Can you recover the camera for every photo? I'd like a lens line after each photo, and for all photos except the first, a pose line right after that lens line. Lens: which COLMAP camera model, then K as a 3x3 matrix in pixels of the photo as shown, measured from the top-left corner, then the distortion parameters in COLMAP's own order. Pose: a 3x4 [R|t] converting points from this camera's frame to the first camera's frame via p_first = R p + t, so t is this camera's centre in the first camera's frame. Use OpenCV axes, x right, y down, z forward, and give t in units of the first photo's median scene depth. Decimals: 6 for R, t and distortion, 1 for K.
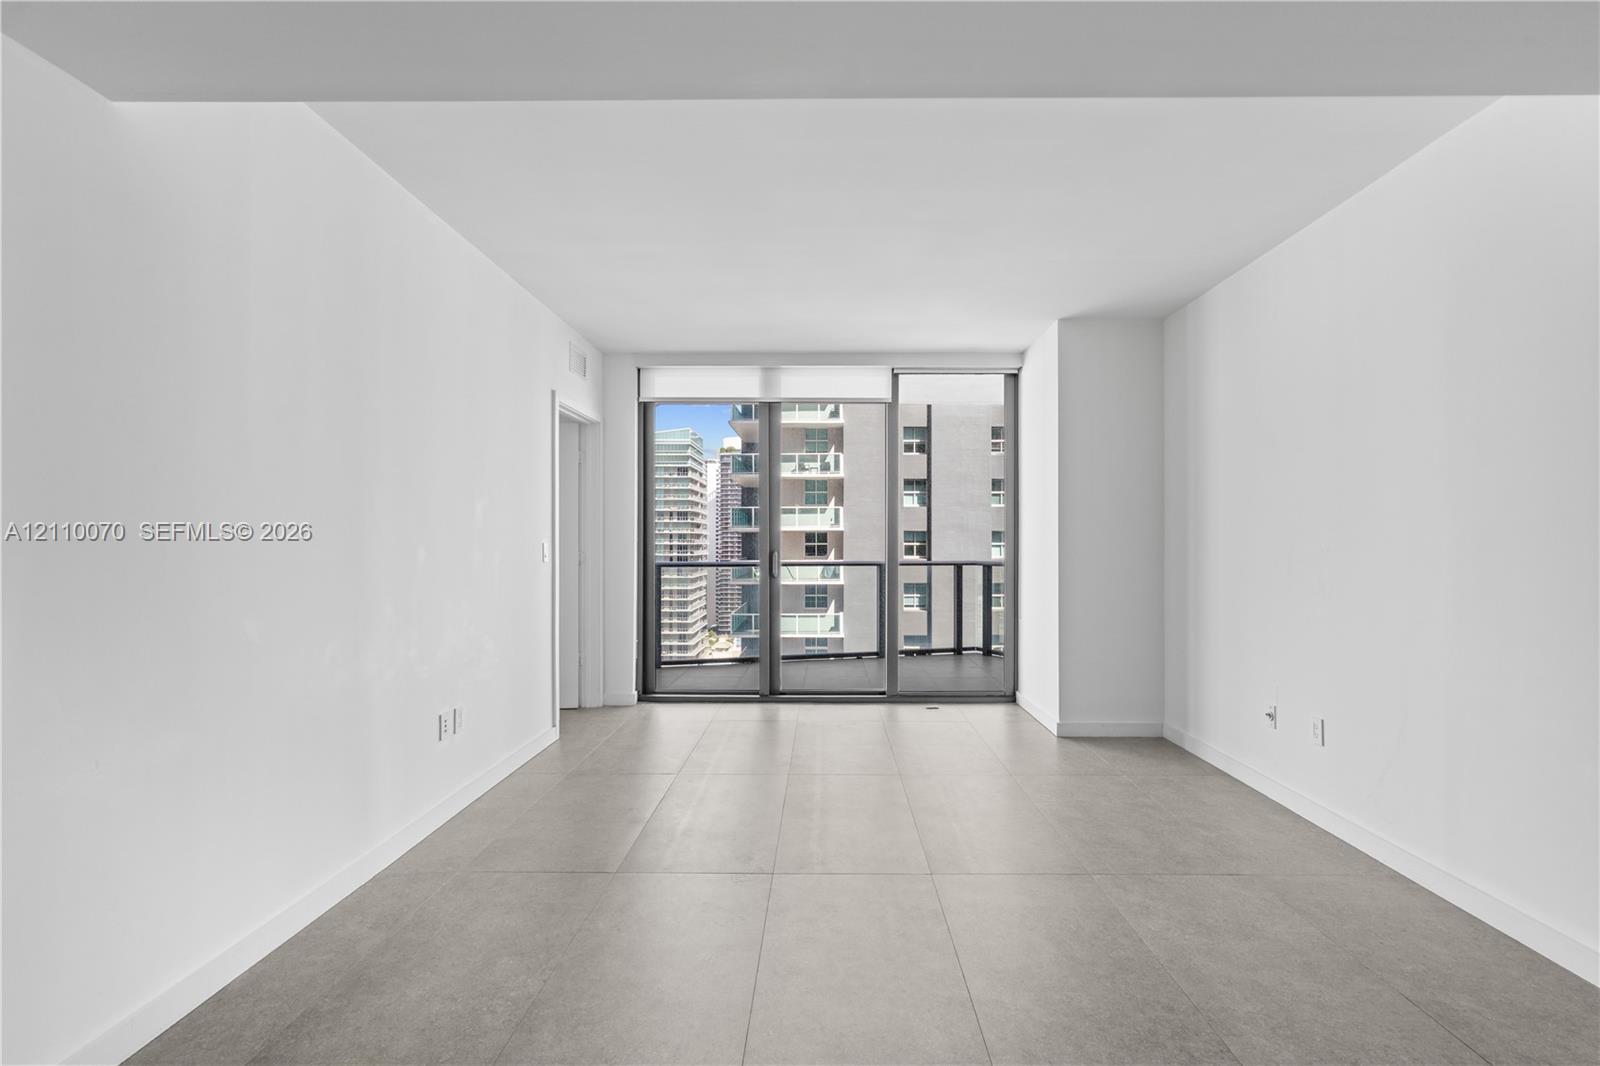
lens RADIAL K [[760.6, 0, 808.7], [0, 760.6, 536.3], [0, 0, 1]] dist [0.001080, 0.000946]
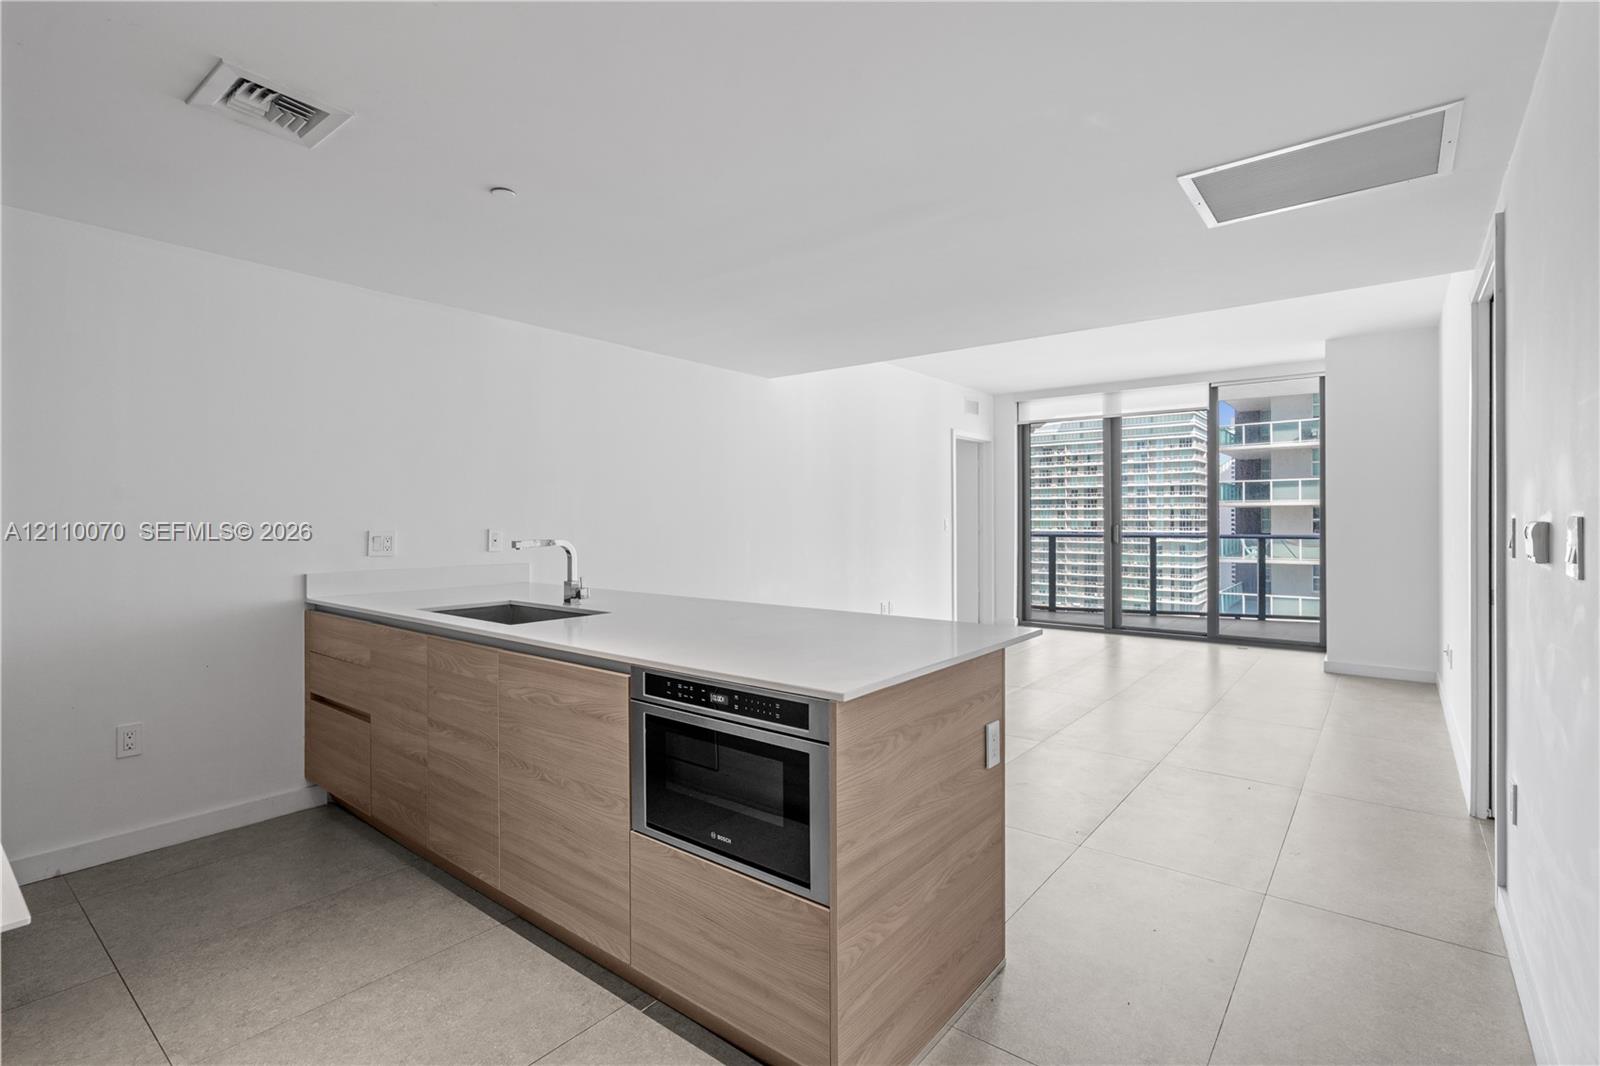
lens RADIAL K [[740.5, 0, 792.6], [0, 740.5, 517.3], [0, 0, 1]] dist [-0.002477, 0.000028]
pose [[0.788912, -0.002367, -0.614502, 0.226683], [0.006211, 0.999972, 0.004123, -0.002345], [0.614475, -0.007070, 0.788905, -0.296627]]
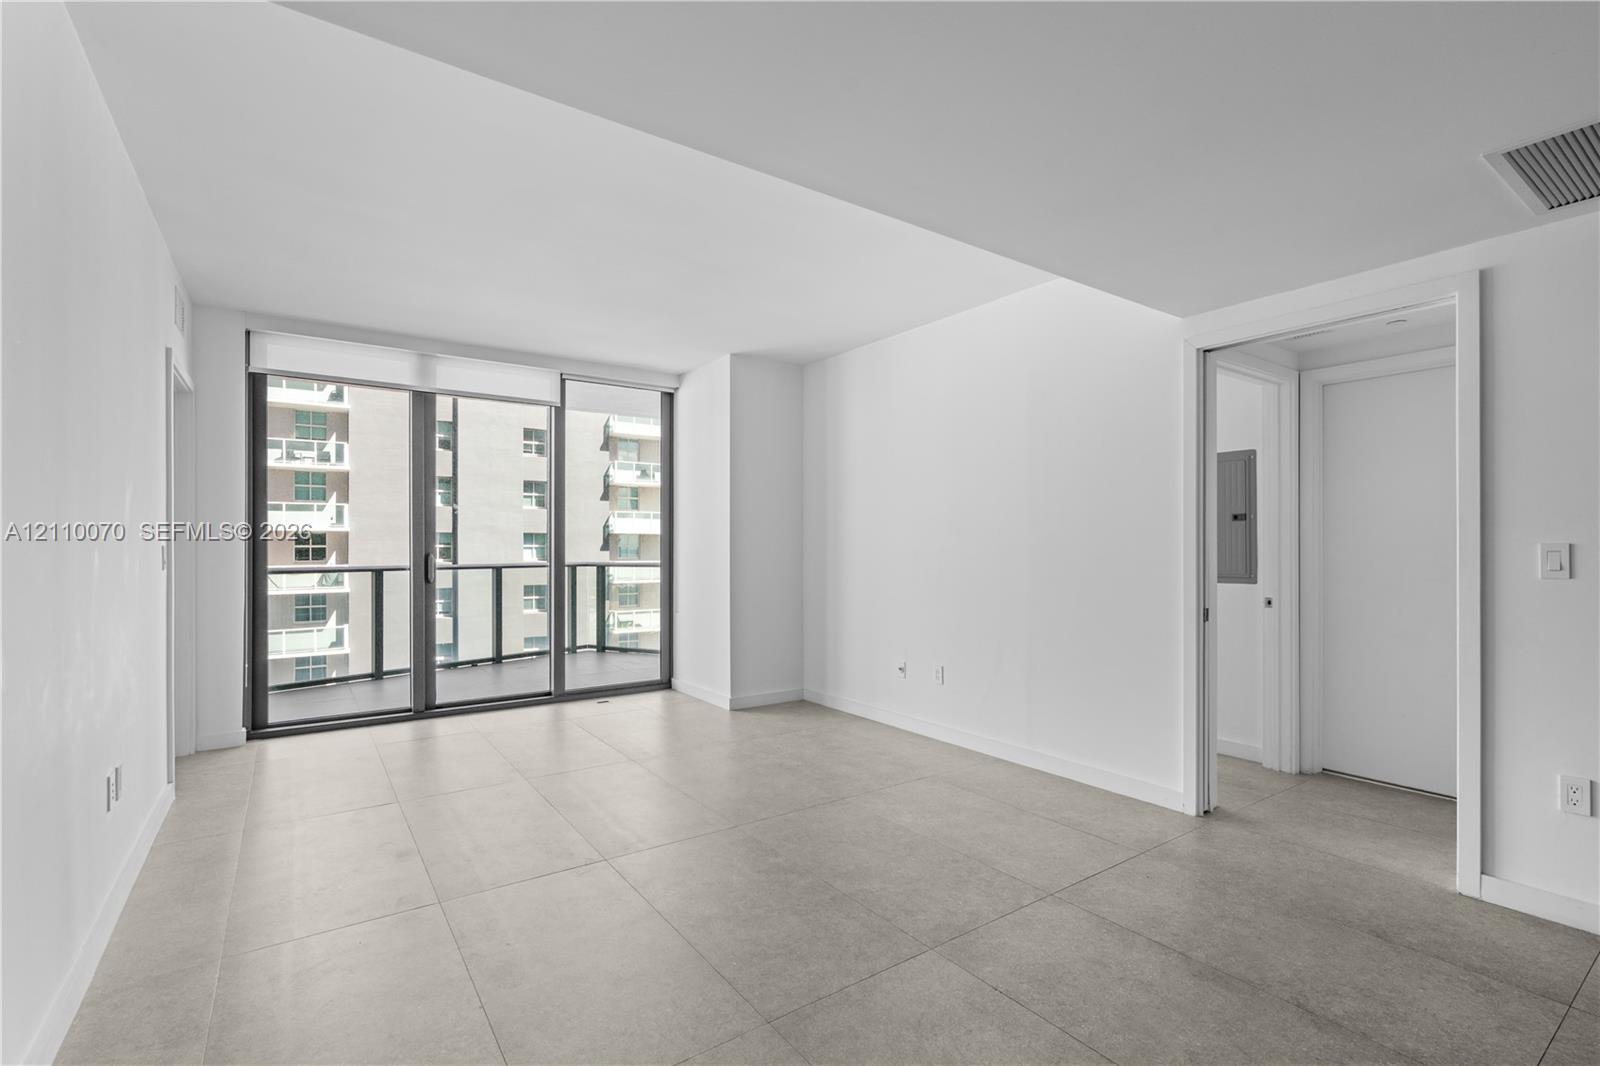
lens RADIAL K [[741.1, 0, 807.5], [0, 741.1, 543.3], [0, 0, 1]] dist [-0.003348, 0.000117]
pose [[0.806692, 0.000755, 0.590971, -0.147190], [-0.004411, 0.999979, 0.004743, 0.000009], [-0.590955, -0.006432, 0.806679, 0.004694]]
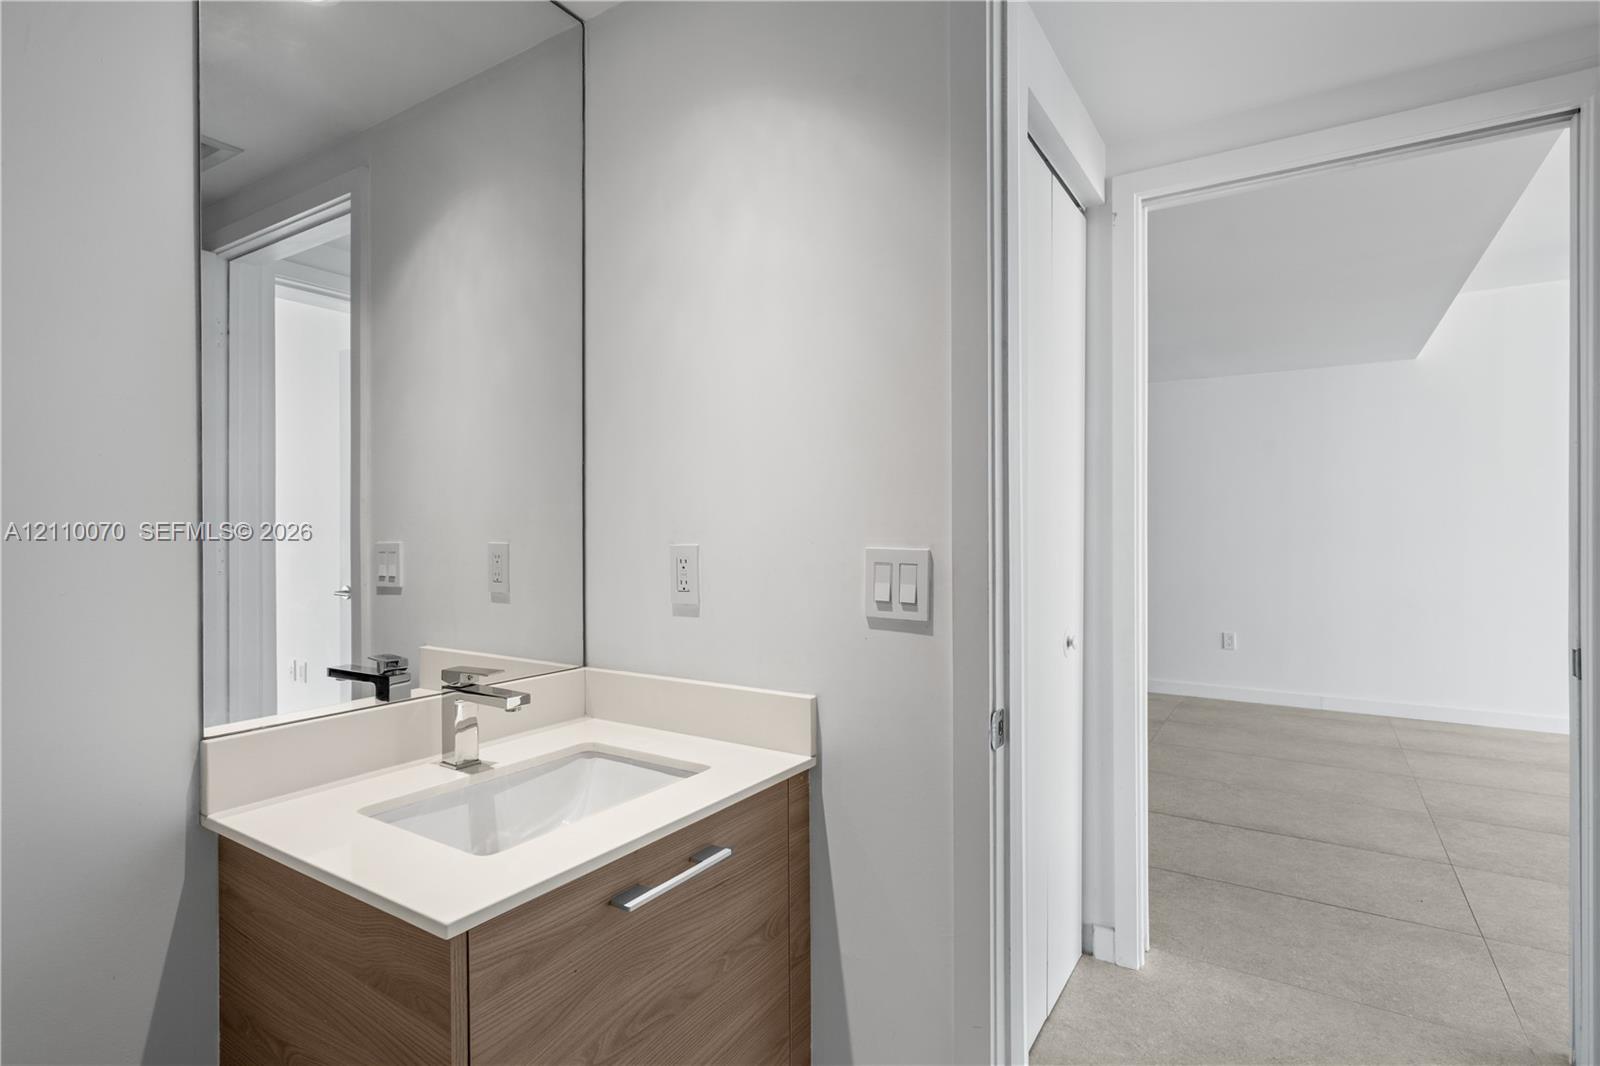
lens RADIAL K [[801.4, 0, 800.3], [0, 801.4, 526.7], [0, 0, 1]] dist [0.003082, 0.000571]
pose [[-0.533563, 0.003265, -0.845754, 0.577834], [0.010815, 0.999937, -0.002962, -0.000429], [0.845691, -0.010727, -0.533564, 0.145049]]
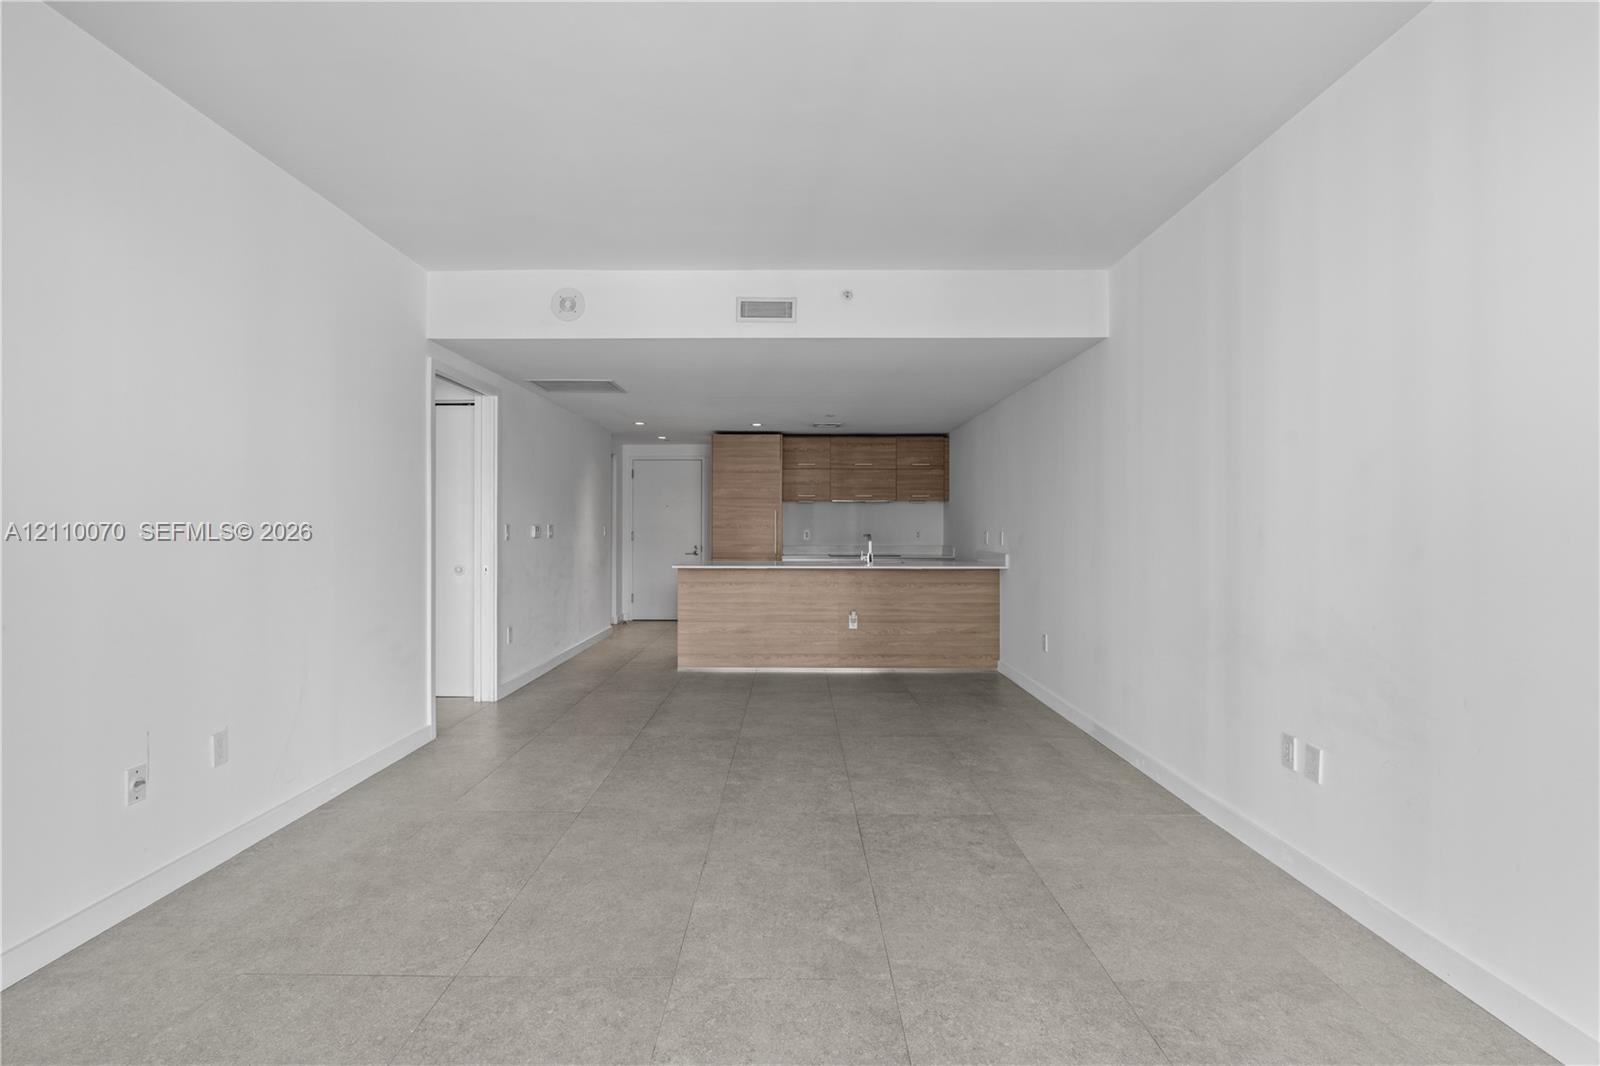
lens RADIAL K [[758.7, 0, 775.6], [0, 758.7, 538.8], [0, 0, 1]] dist [-0.013836, 0.000177]
pose [[-0.999992, -0.000746, 0.003809, 0.023933], [-0.000720, 0.999976, 0.006931, 0.008006], [-0.003814, 0.006928, -0.999969, 0.732884]]
